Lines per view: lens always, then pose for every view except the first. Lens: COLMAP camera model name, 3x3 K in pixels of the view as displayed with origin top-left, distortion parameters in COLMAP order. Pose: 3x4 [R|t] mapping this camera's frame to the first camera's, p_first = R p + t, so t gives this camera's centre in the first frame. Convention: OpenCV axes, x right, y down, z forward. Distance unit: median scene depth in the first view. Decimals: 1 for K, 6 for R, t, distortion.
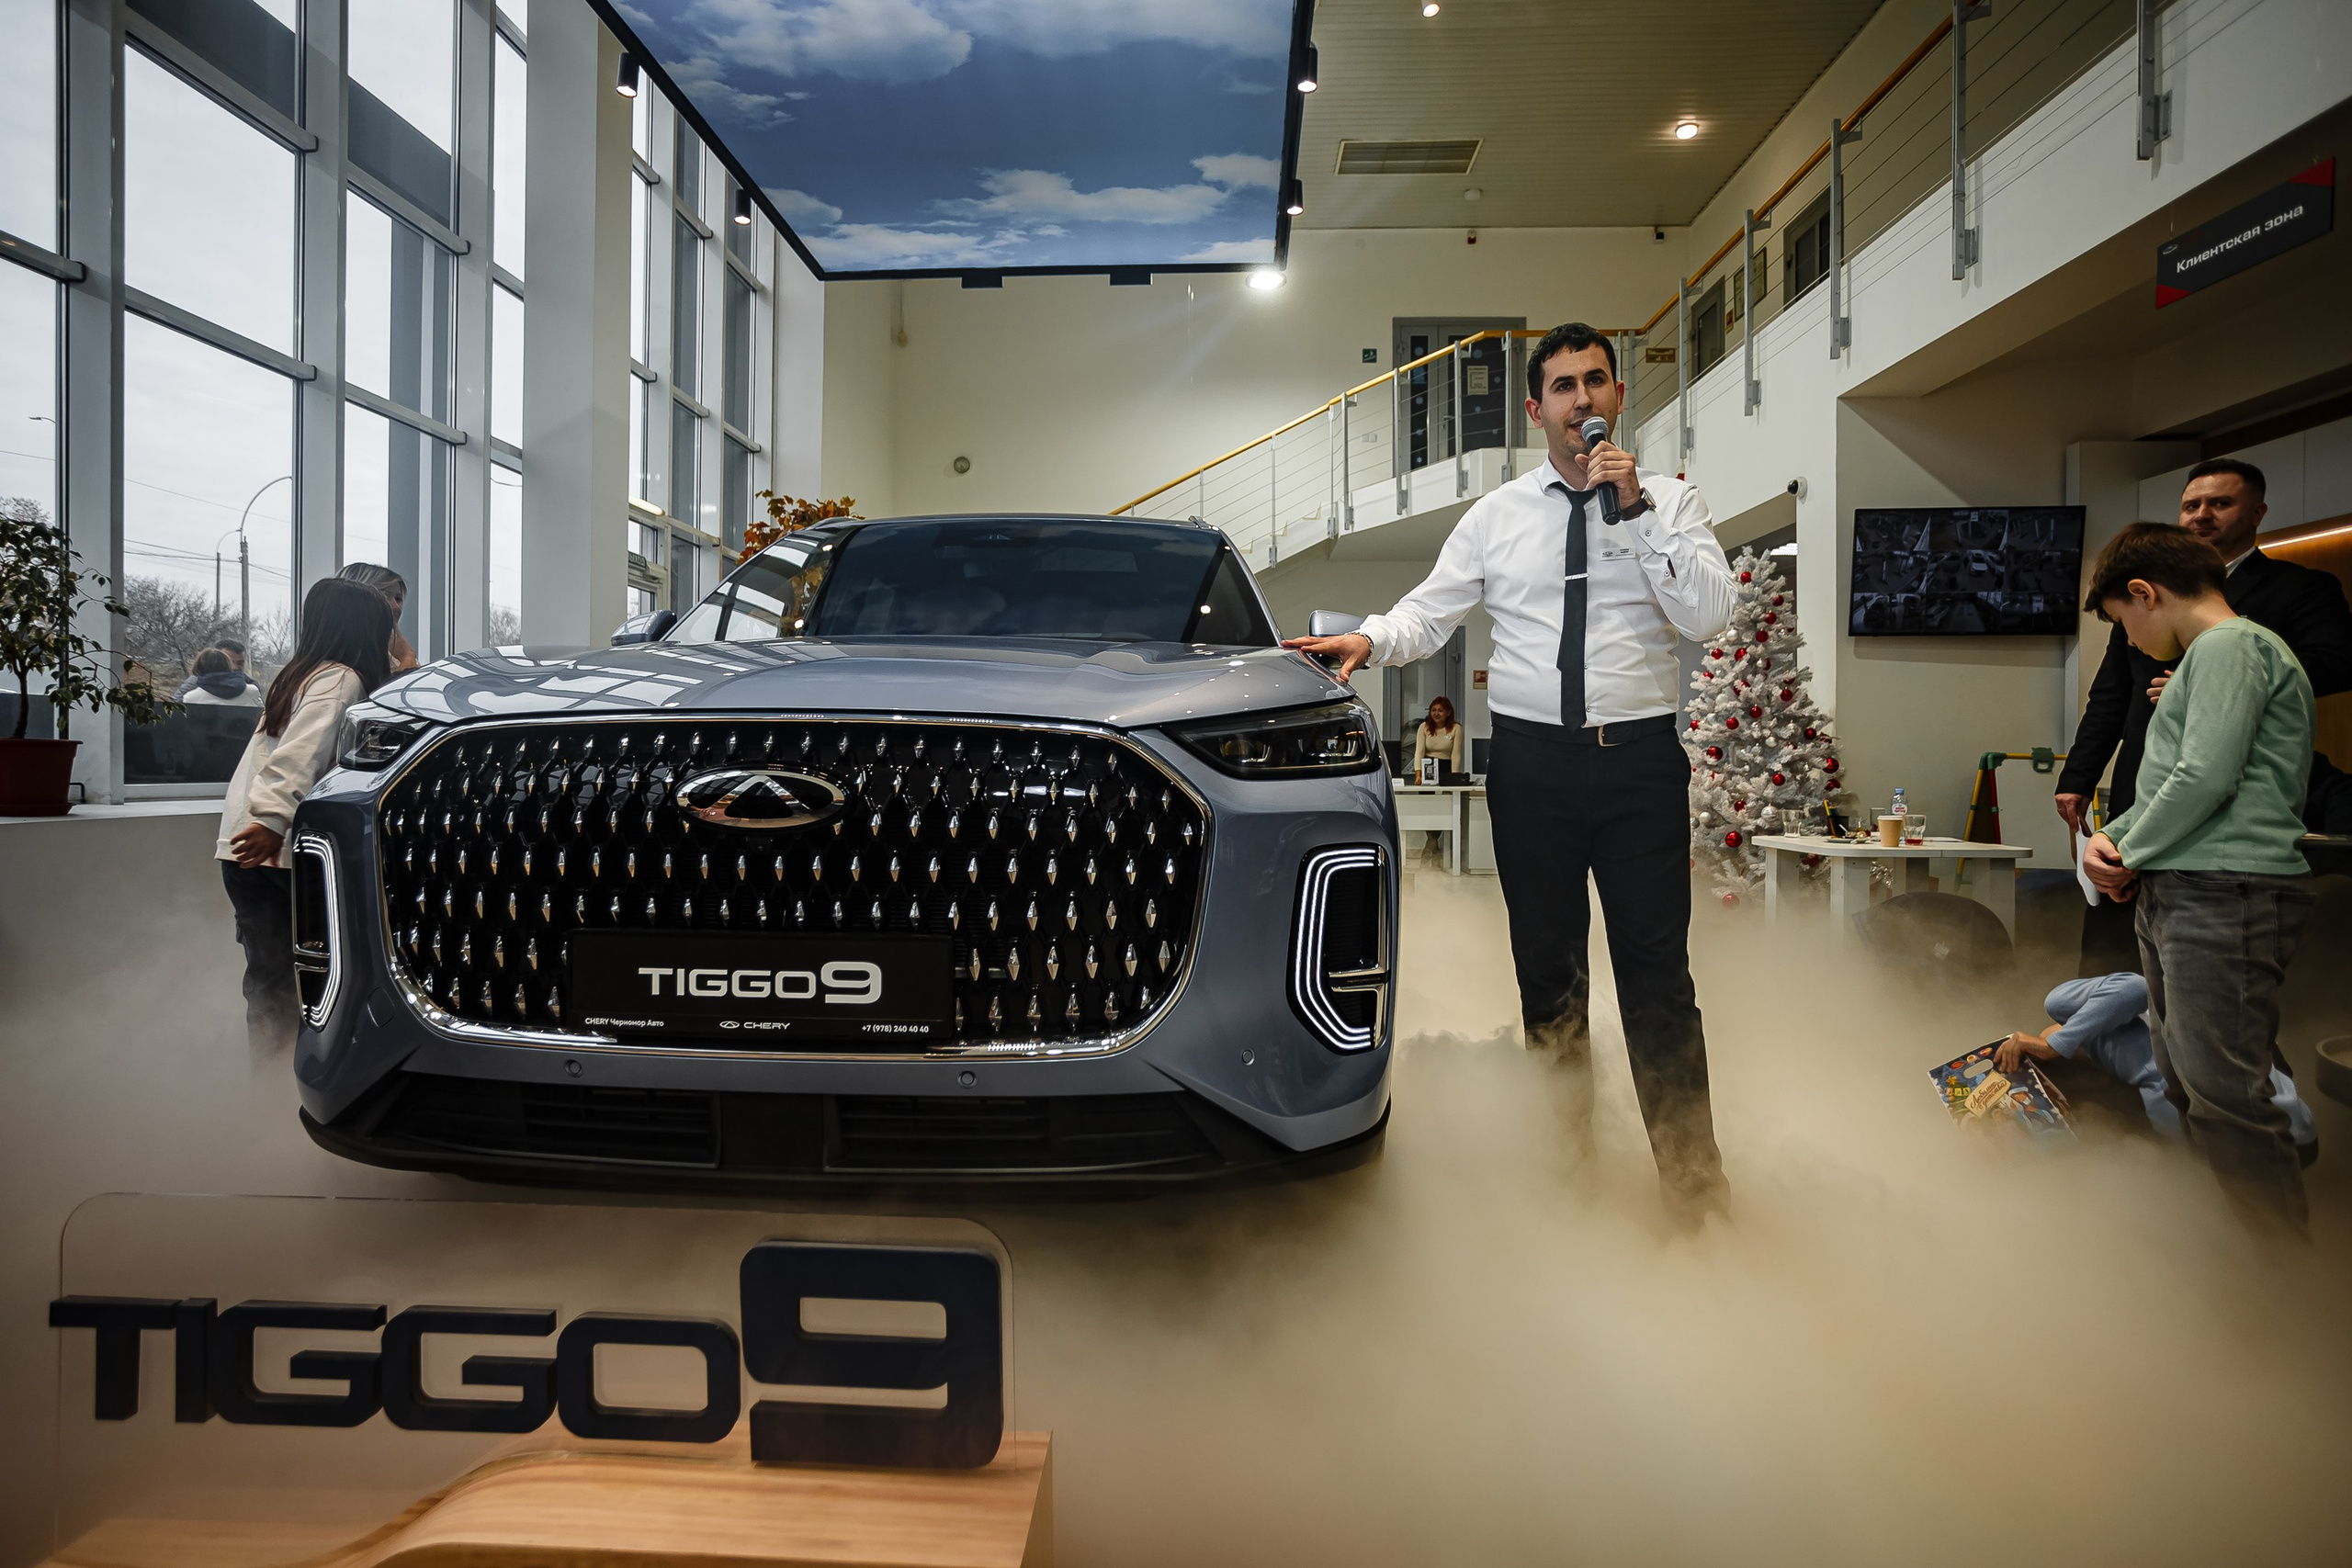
lens RADIAL K [[1177.4, 0, 1143.8], [0, 1177.4, 766.7], [0, 0, 1]] dist [-0.053327, 0.026067]
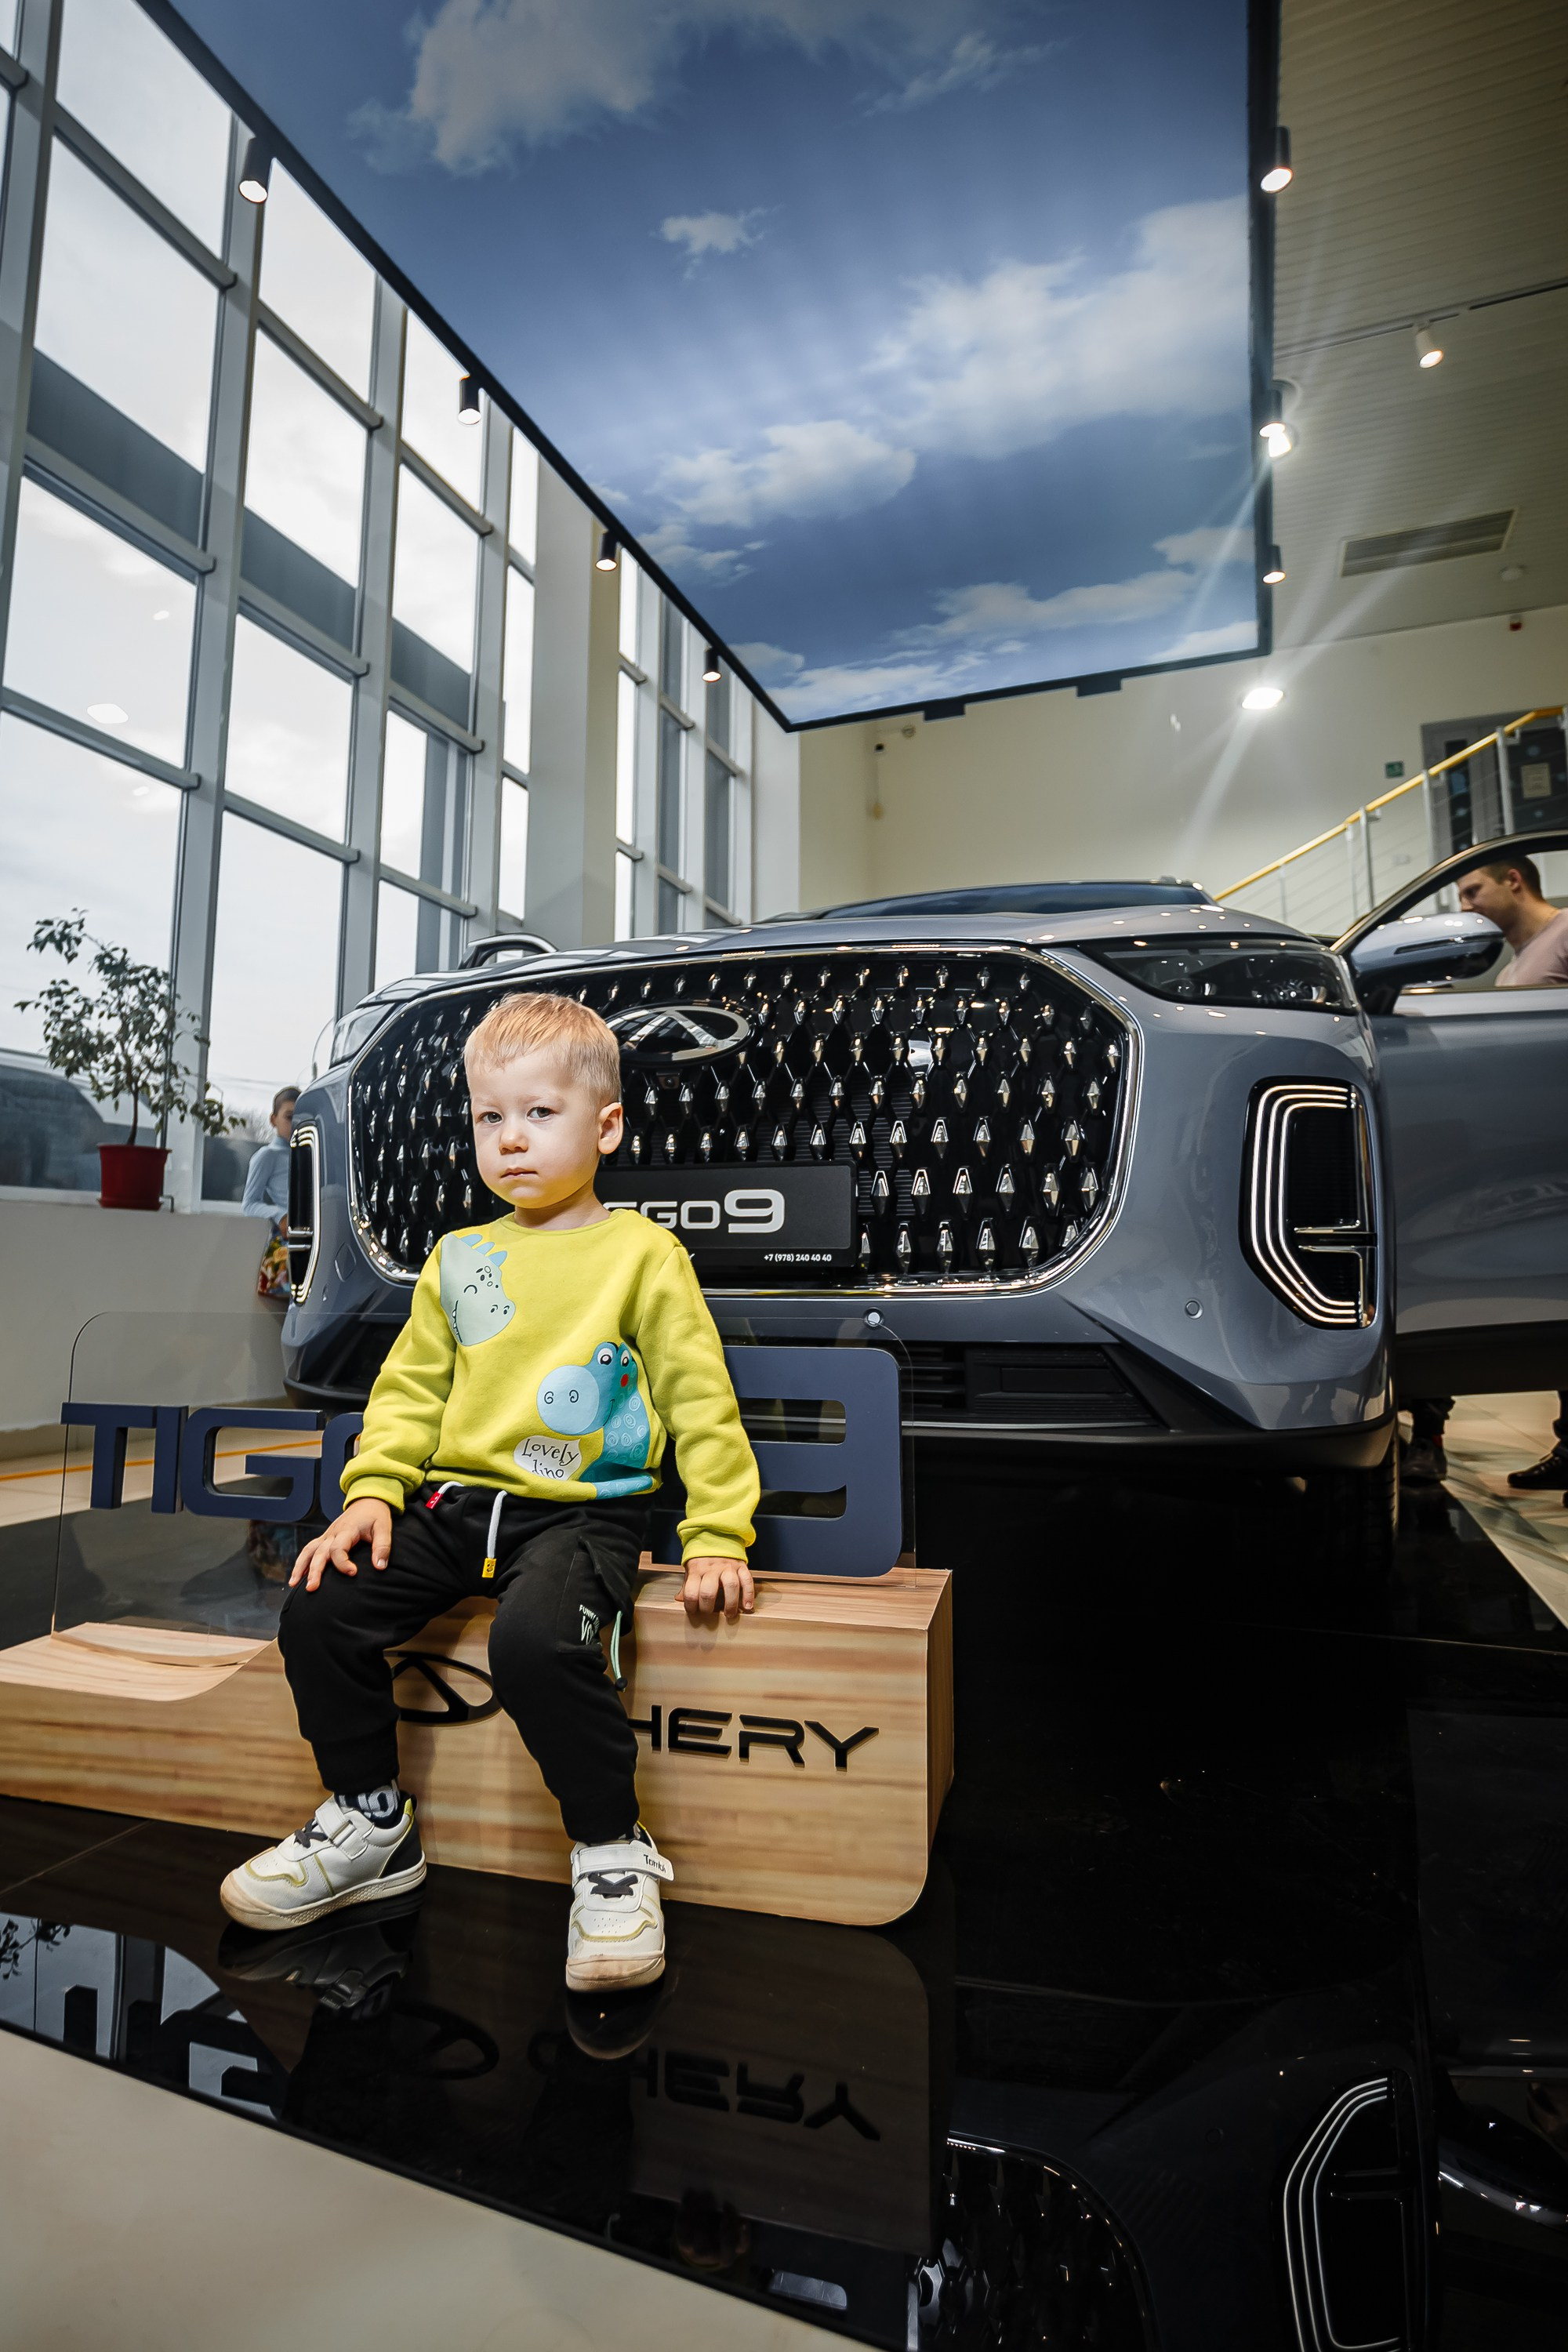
lens RADIAL K [[1232.6, 0, 720.5], [0, 1232.6, 1132.4], [0, 0, 1]] dist [-0.065502, 0.033942]
pose [[0.941668, -0.034417, -0.334778, 0.021779], [-0.005188, 0.993154, -0.116695, 0.074505], [0.336502, 0.111625, 0.935043, 0.007422]]
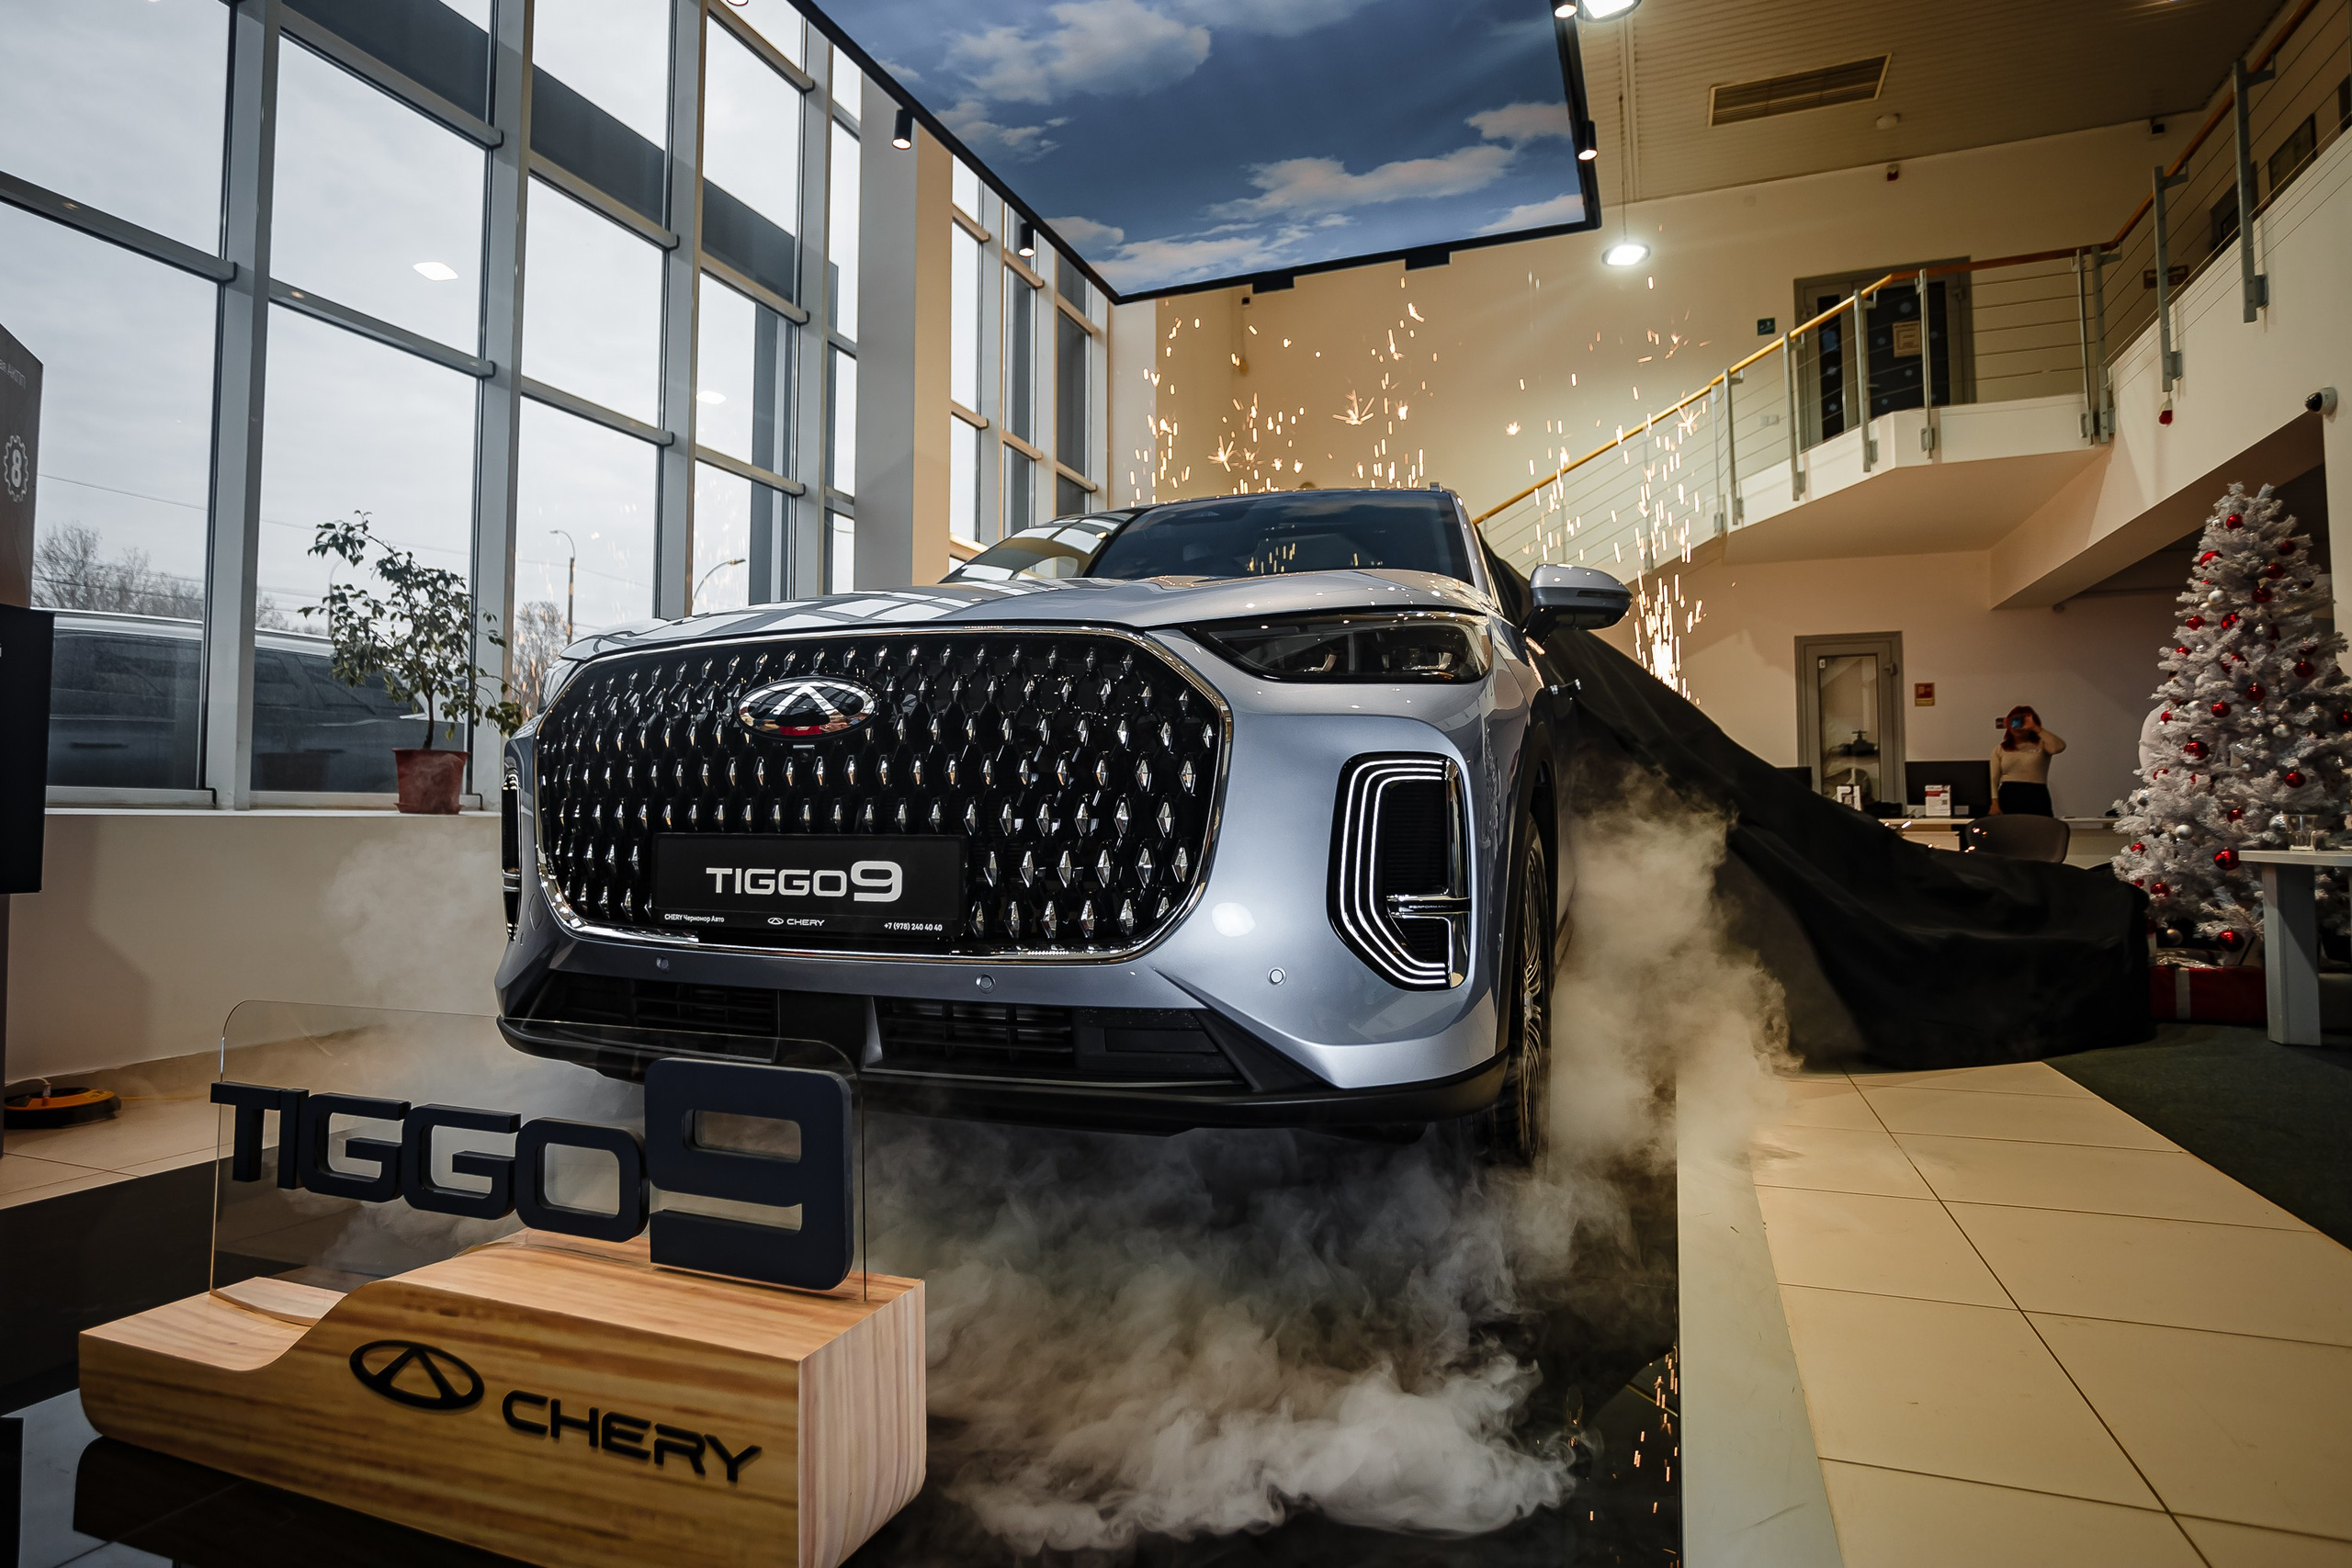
lens RADIAL K [[1257.4, 0, 1149.2], [0, 1257.4, 763.7], [0, 0, 1]] dist [-0.057654, 0.029351]
pose [[0.948183, -0.021643, -0.316986, 0.103435], [0.005167, 0.998596, -0.052725, 0.043677], [0.317682, 0.048355, 0.946964, 0.007397]]
